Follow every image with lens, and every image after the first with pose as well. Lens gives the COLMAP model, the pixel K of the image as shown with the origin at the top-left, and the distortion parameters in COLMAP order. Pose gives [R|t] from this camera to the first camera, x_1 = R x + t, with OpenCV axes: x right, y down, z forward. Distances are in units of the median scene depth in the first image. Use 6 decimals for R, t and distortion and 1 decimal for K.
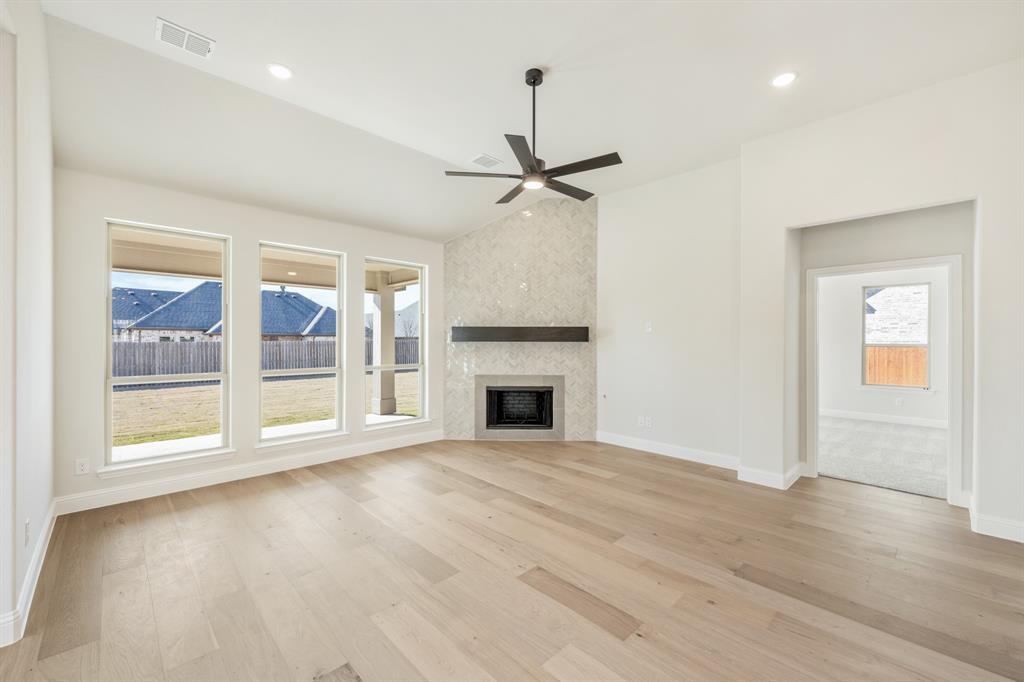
lens RADIAL K [[411.2, 0, 517.2], [0, 411.2, 341.8], [0, 0, 1]] dist [-0.002959, 0.000189]
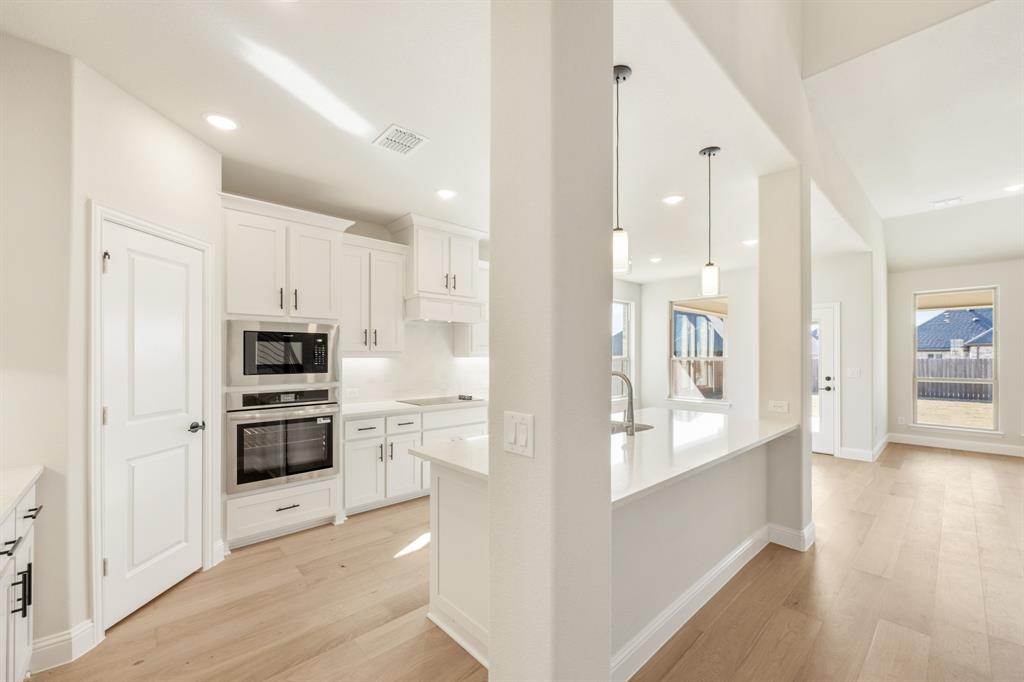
lens RADIAL K [[411.2, 0, 508.1], [0, 411.2, 354.9], [0, 0, 1]] dist [-0.002959, 0.000189]
pose [[-0.041486, -0.004162, -0.999130, 0.573768], [-0.003712, 0.999985, -0.004011, 0.000933], [0.999132, 0.003542, -0.041501, -0.470641]]
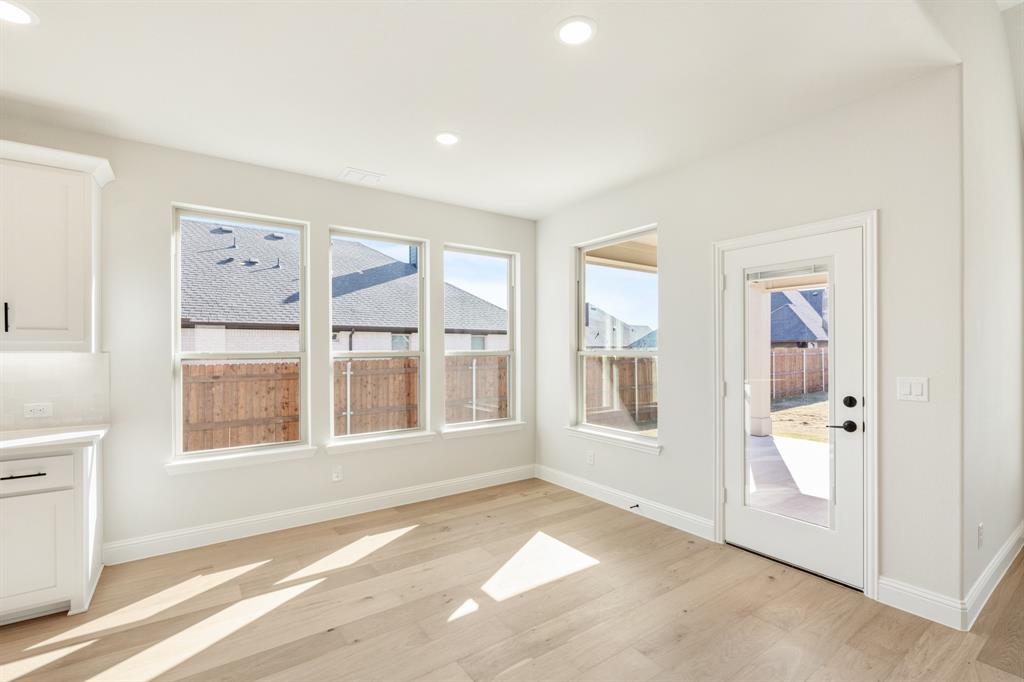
lens RADIAL K [[463.9, 0, 511.0], [0, 463.9, 350.4], [0, 0, 1]] dist [-0.001431, -0.001073]
pose [[-0.164451, 0.001462, -0.986384, 0.049740], [0.000441, 0.999999, 0.001409, 0.000170], [0.986385, -0.000203, -0.164451, 0.011584]]
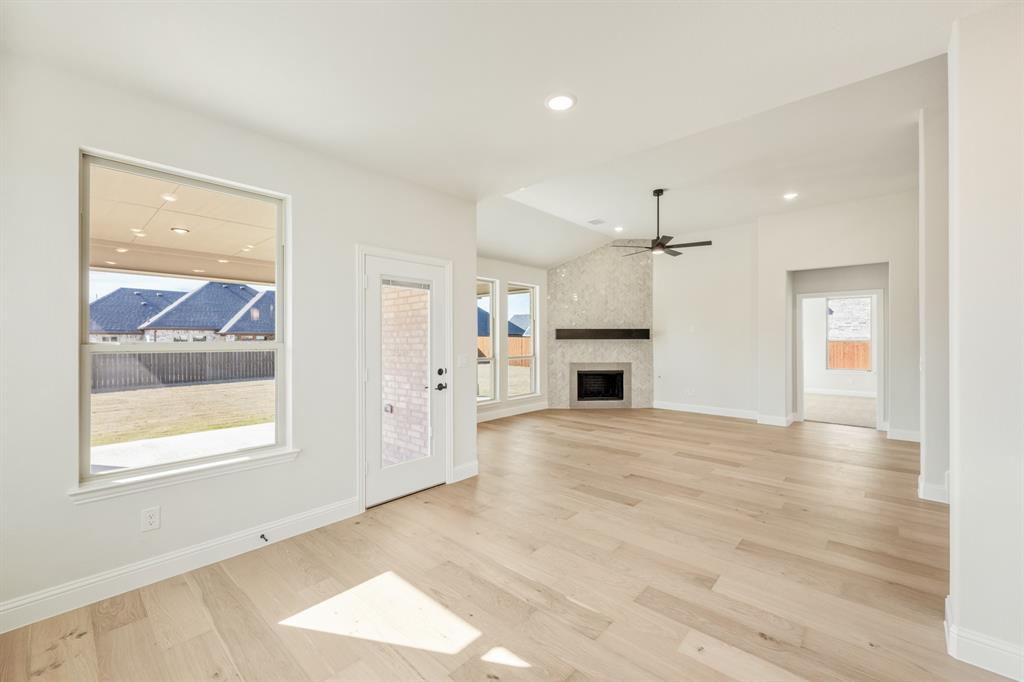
lens RADIAL K [[411.2, 0, 517.0], [0, 411.2, 339.3], [0, 0, 1]] dist [-0.002959, 0.000189]
pose [[0.997947, -0.004554, 0.063878, -0.375678], [0.004607, 0.999989, -0.000692, -0.000515], [-0.063874, 0.000984, 0.997957, -0.410892]]
